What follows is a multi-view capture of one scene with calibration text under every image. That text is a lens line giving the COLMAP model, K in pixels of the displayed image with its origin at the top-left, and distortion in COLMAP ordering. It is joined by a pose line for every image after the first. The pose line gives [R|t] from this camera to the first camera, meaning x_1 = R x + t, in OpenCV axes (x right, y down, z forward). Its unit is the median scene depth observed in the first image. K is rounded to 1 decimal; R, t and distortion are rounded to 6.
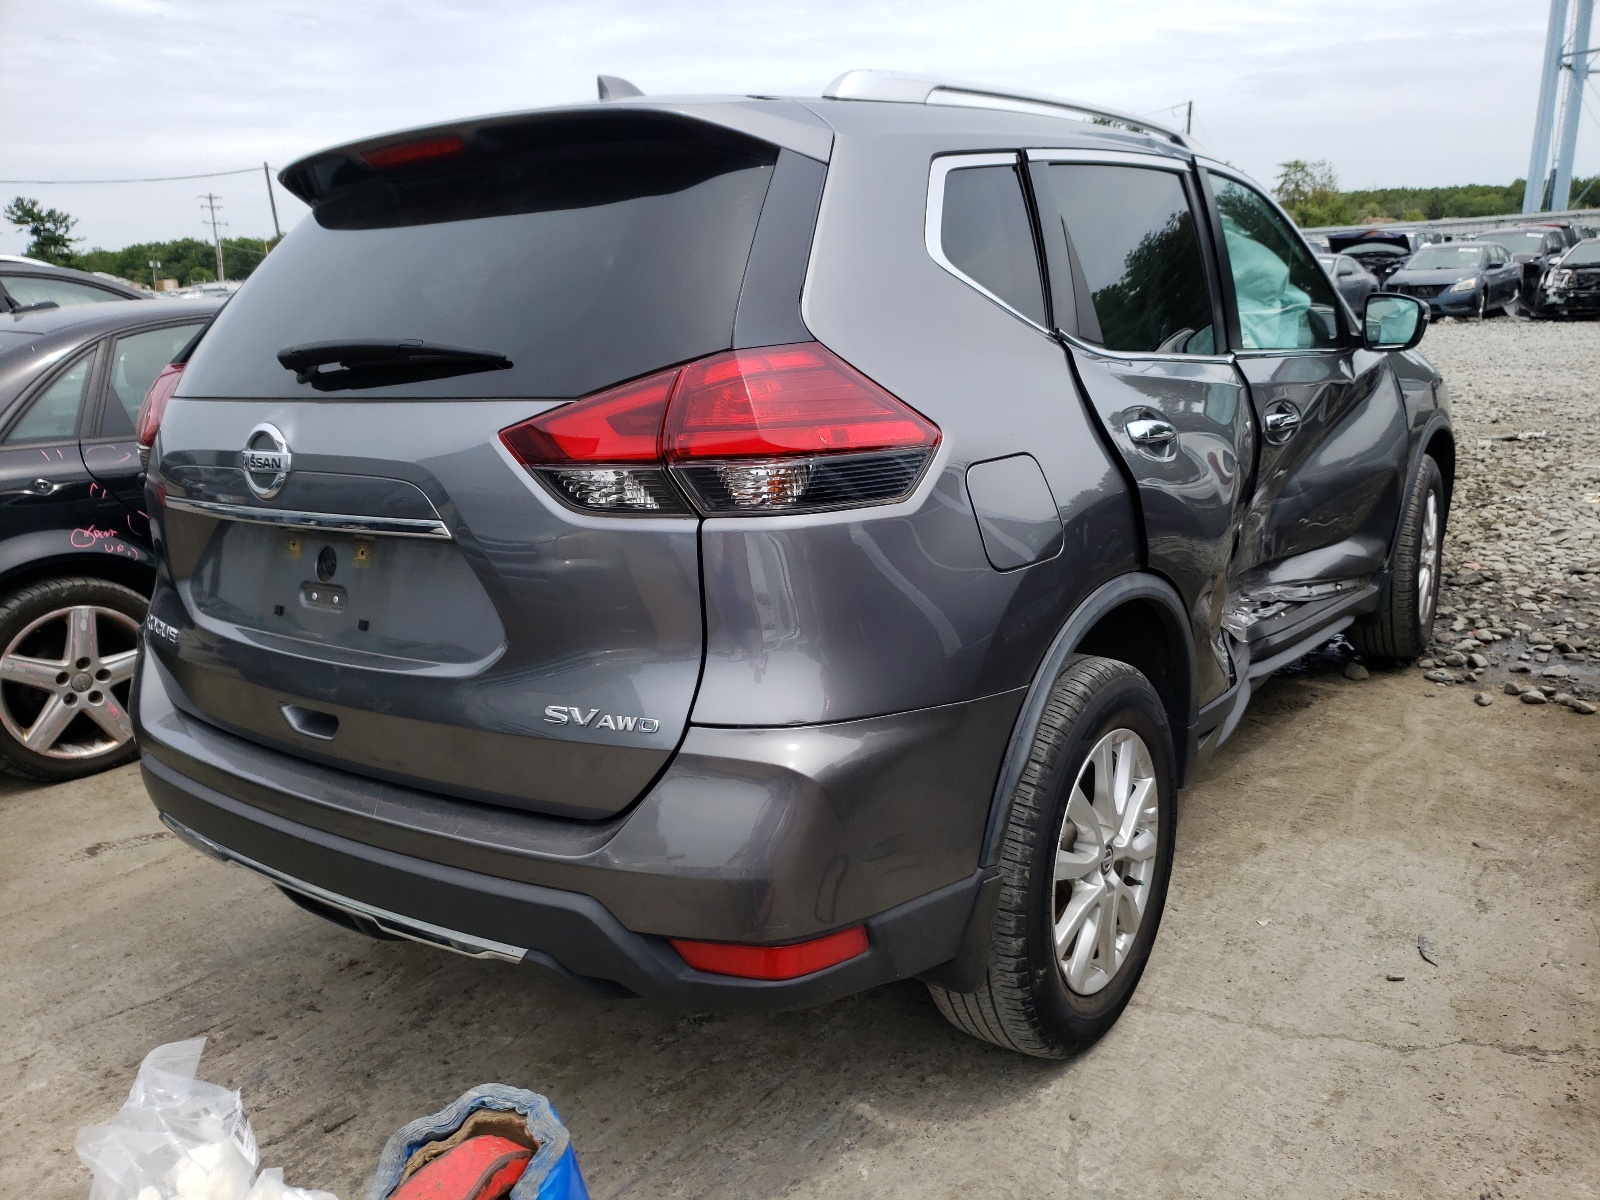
lens RADIAL K [[1214.8, 0, 799.3], [0, 1214.8, 604.8], [0, 0, 1]] dist [0.014569, 0.002263]
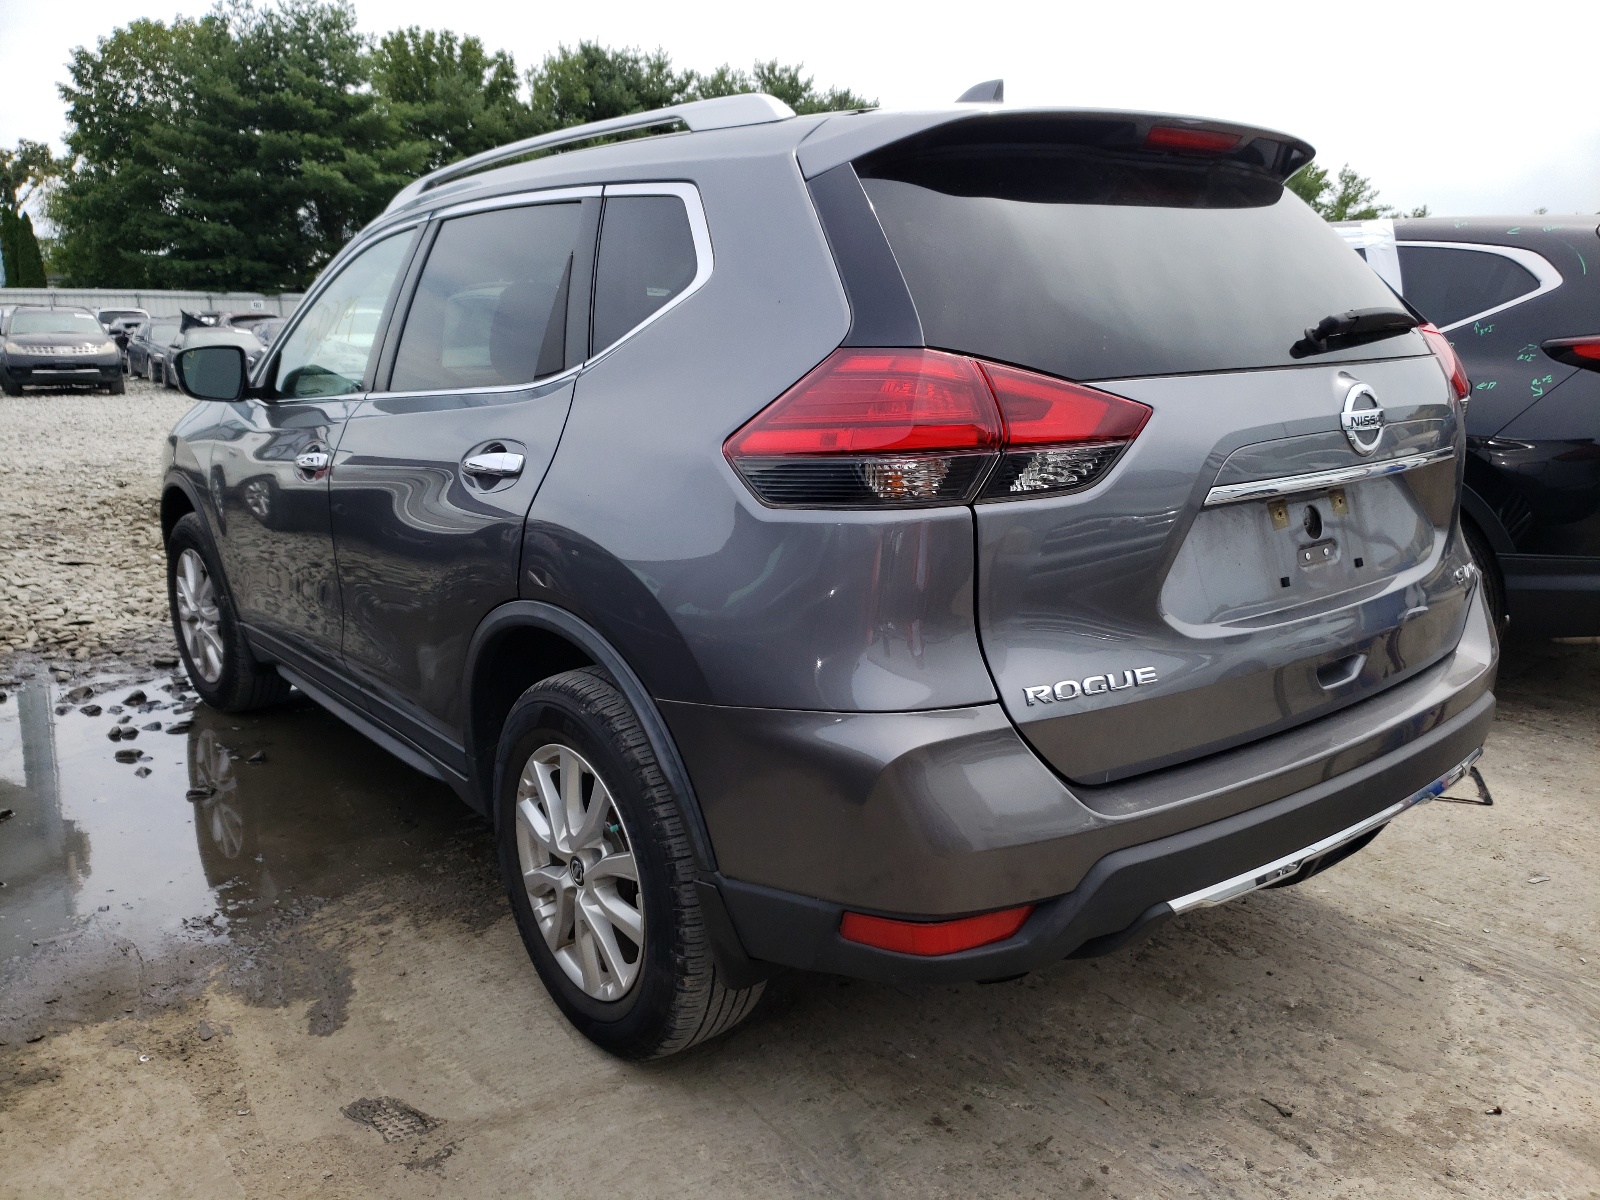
lens RADIAL K [[1200.8, 0, 799.0], [0, 1200.8, 595.6], [0, 0, 1]] dist [-0.010505, -0.005455]
pose [[0.292339, -0.166405, 0.941726, -1.165824], [0.233830, 0.967292, 0.098335, -0.138607], [-0.927287, 0.191456, 0.321688, 0.851893]]
